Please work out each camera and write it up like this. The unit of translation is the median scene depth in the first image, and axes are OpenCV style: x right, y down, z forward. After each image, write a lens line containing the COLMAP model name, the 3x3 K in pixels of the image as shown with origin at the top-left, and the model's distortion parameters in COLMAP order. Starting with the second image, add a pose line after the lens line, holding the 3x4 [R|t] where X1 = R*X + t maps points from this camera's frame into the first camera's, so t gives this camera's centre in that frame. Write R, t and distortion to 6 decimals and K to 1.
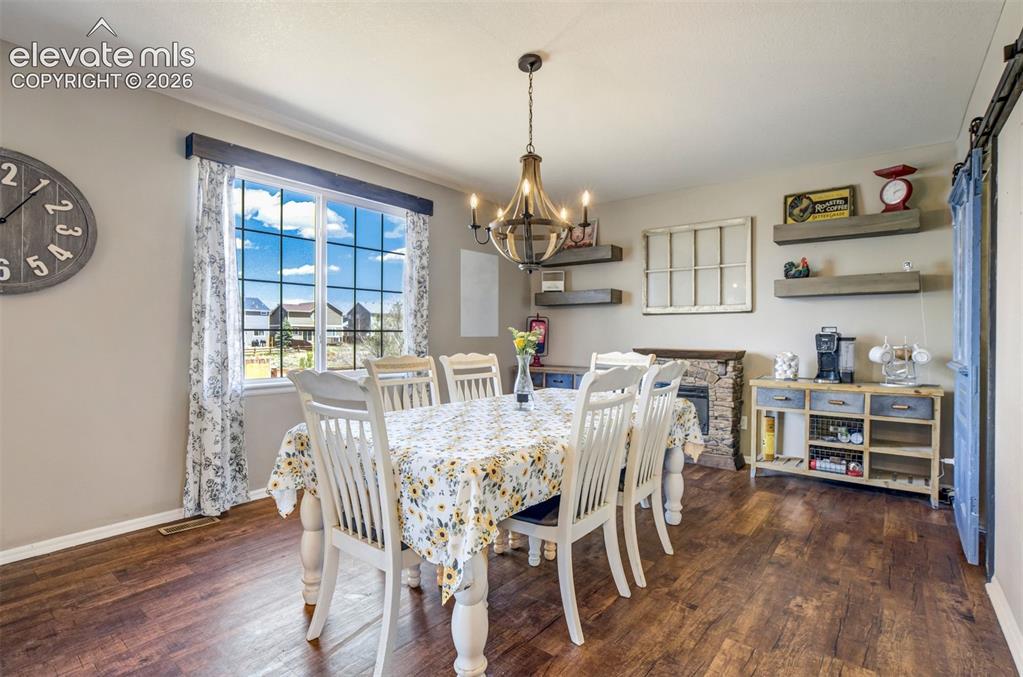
lens RADIAL K [[477.9, 0, 526.4], [0, 477.9, 329.4], [0, 0, 1]] dist [-0.037484, 0.018958]
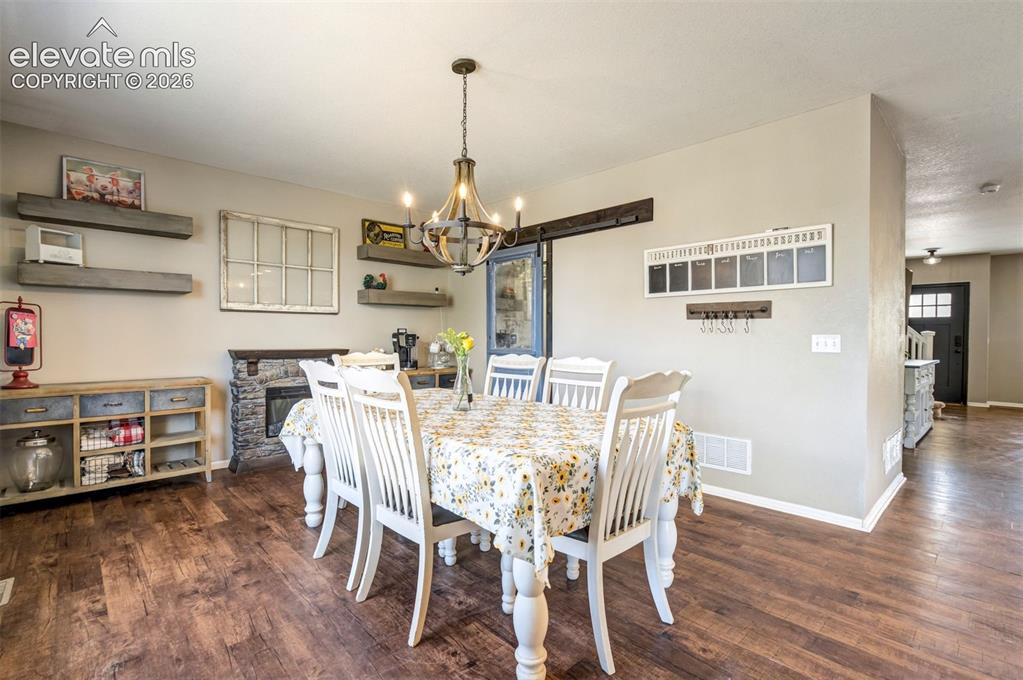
lens RADIAL K [[477.9, 0, 513.8], [0, 477.9, 344.0], [0, 0, 1]] dist [-0.037484, 0.018958]
pose [[0.159760, -0.017250, 0.987005, -0.618792], [-0.010558, 0.999760, 0.019182, 0.008999], [-0.987099, -0.013485, 0.159540, 0.442100]]
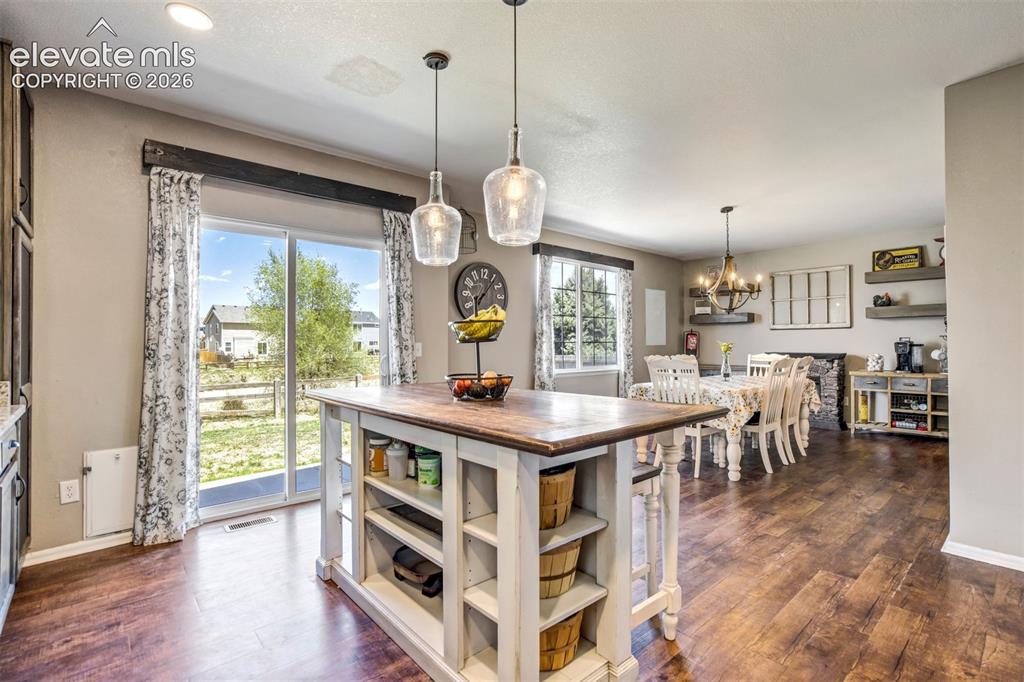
lens RADIAL K [[478.3, 0, 519.8], [0, 478.3, 333.8], [0, 0, 1]] dist [-0.037484, 0.018958]
pose [[0.984215, -0.010253, -0.176677, -0.326968], [0.008782, 0.999920, -0.009103, -0.013948], [0.176757, 0.007408, 0.984227, -0.732921]]
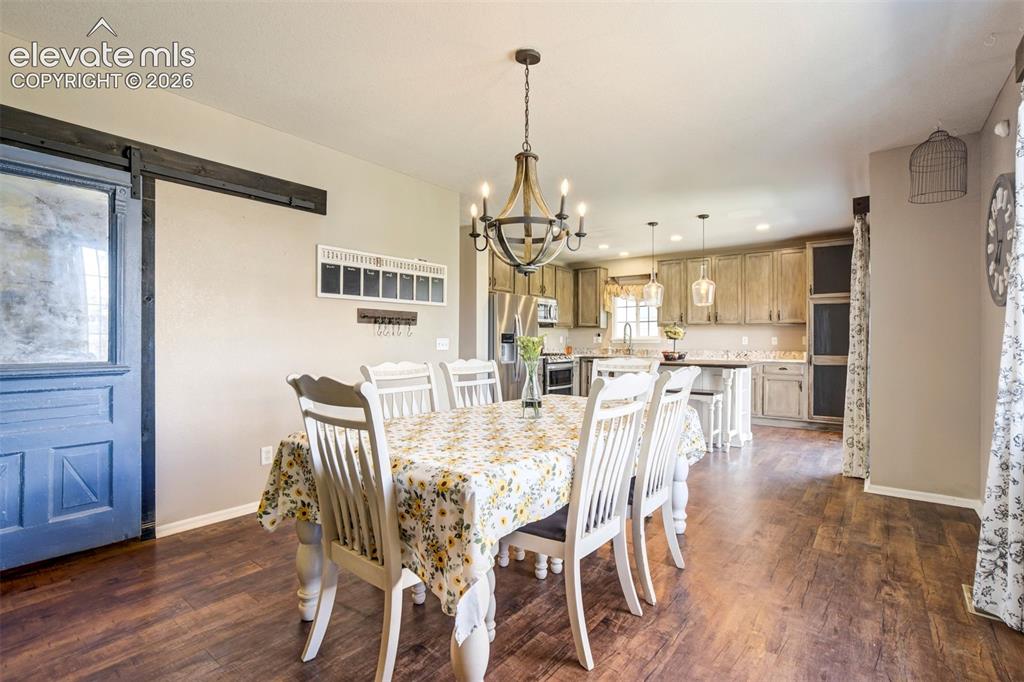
lens RADIAL K [[478.3, 0, 512.7], [0, 478.3, 337.9], [0, 0, 1]] dist [-0.037484, 0.018958]
pose [[-0.999878, -0.010466, 0.011628, 0.031021], [-0.010602, 0.999876, -0.011648, 0.014725], [-0.011505, -0.011770, -0.999865, 1.240732]]
